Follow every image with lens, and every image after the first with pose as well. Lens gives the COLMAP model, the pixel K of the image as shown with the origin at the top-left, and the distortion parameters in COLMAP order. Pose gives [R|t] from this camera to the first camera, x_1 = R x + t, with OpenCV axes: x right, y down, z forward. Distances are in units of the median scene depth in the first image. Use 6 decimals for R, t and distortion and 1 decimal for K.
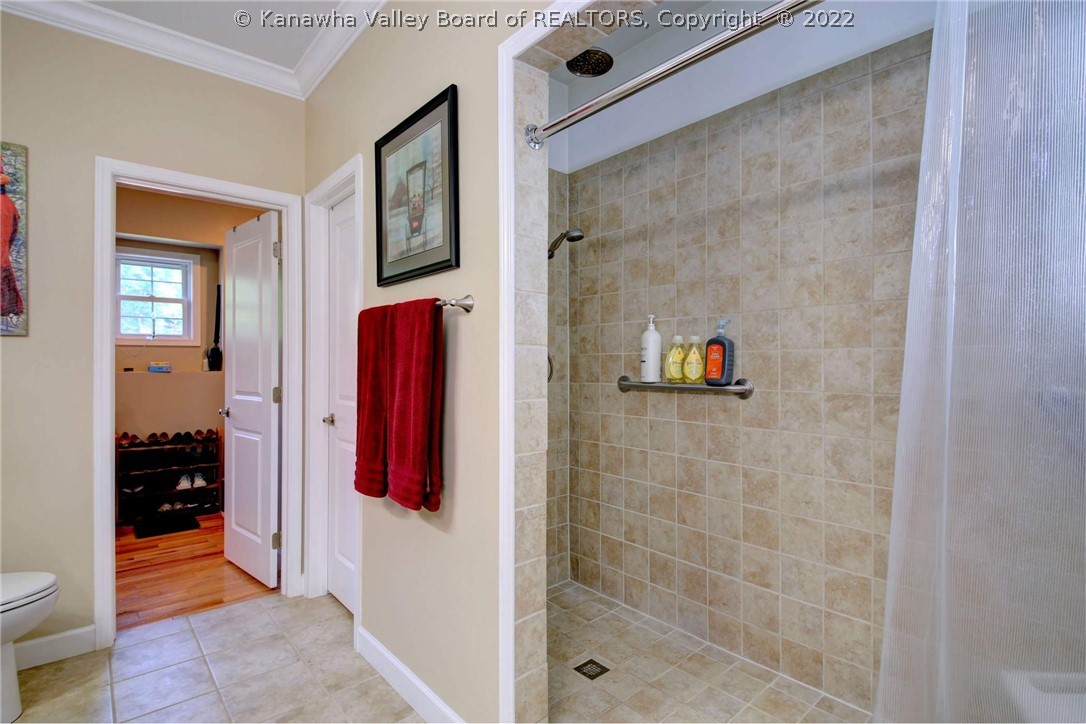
lens RADIAL K [[518.2, 0, 537.1], [0, 518.2, 364.3], [0, 0, 1]] dist [0.034138, -0.029410]
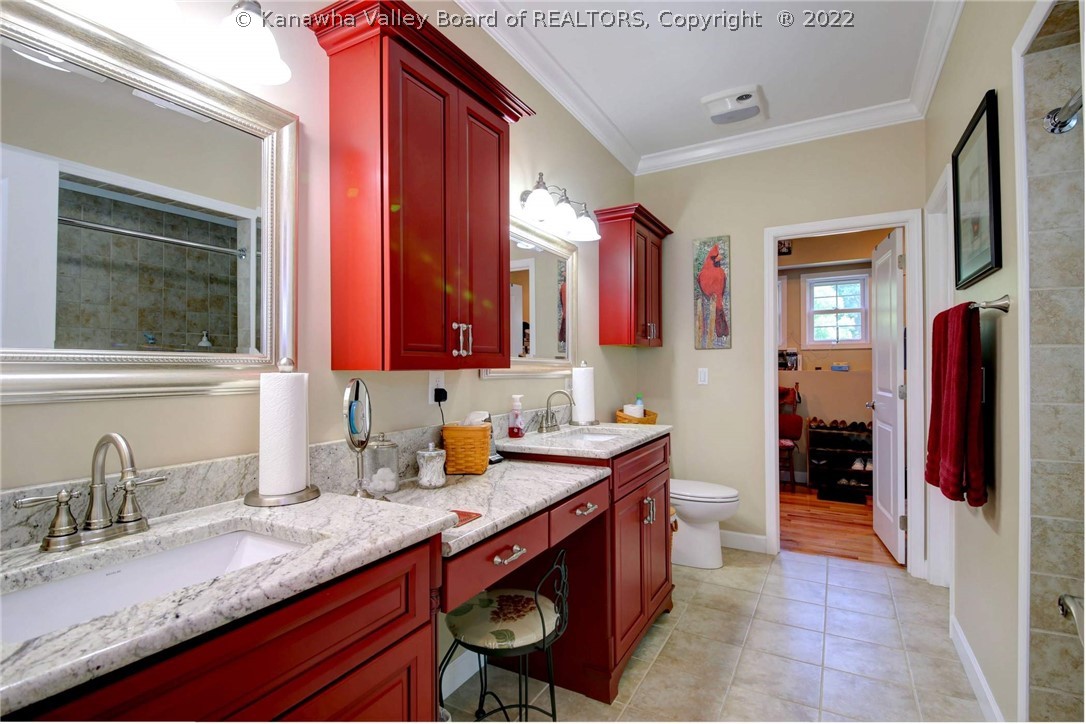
lens RADIAL K [[518.2, 0, 537.1], [0, 518.2, 364.3], [0, 0, 1]] dist [0.034138, -0.029410]
pose [[0.322941, -0.004039, -0.946410, 0.314741], [0.006203, 0.999978, -0.002151, -0.003060], [0.946399, -0.005176, 0.322959, -0.101222]]
